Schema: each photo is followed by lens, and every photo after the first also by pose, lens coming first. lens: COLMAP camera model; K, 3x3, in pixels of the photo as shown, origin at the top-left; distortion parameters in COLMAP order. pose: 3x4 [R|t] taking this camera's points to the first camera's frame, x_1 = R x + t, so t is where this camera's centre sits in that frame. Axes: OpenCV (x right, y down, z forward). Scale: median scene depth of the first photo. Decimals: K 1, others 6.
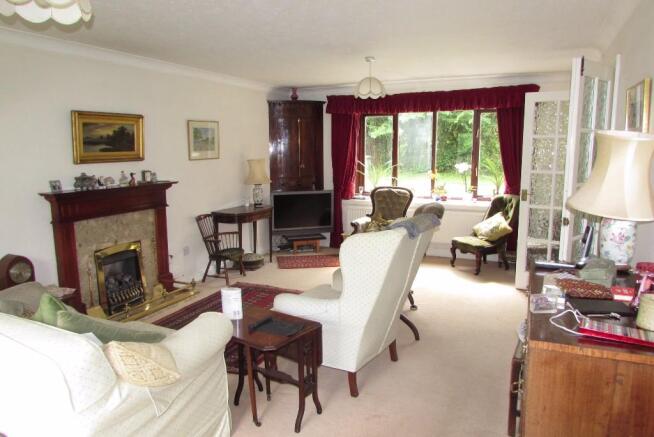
lens RADIAL K [[475.3, 0, 327.0], [0, 475.3, 218.5], [0, 0, 1]] dist [0.004298, 0.004298]
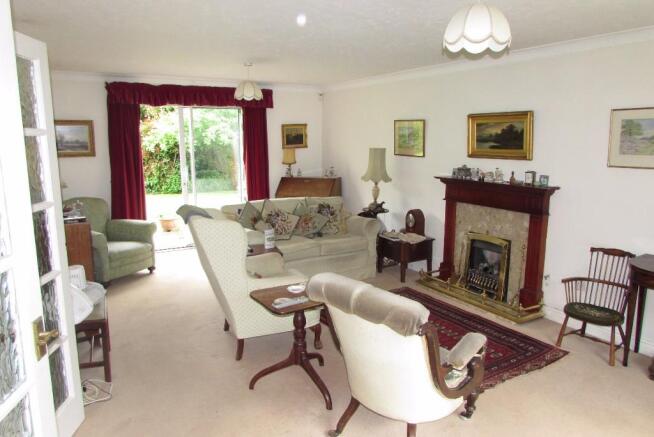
lens RADIAL K [[475.3, 0, 327.0], [0, 475.3, 218.5], [0, 0, 1]] dist [0.004298, 0.004298]
pose [[-0.559226, 0.140378, -0.817044, 0.658790], [-0.131737, 0.957989, 0.254761, -0.212581], [0.818481, 0.250104, -0.517239, 1.278231]]
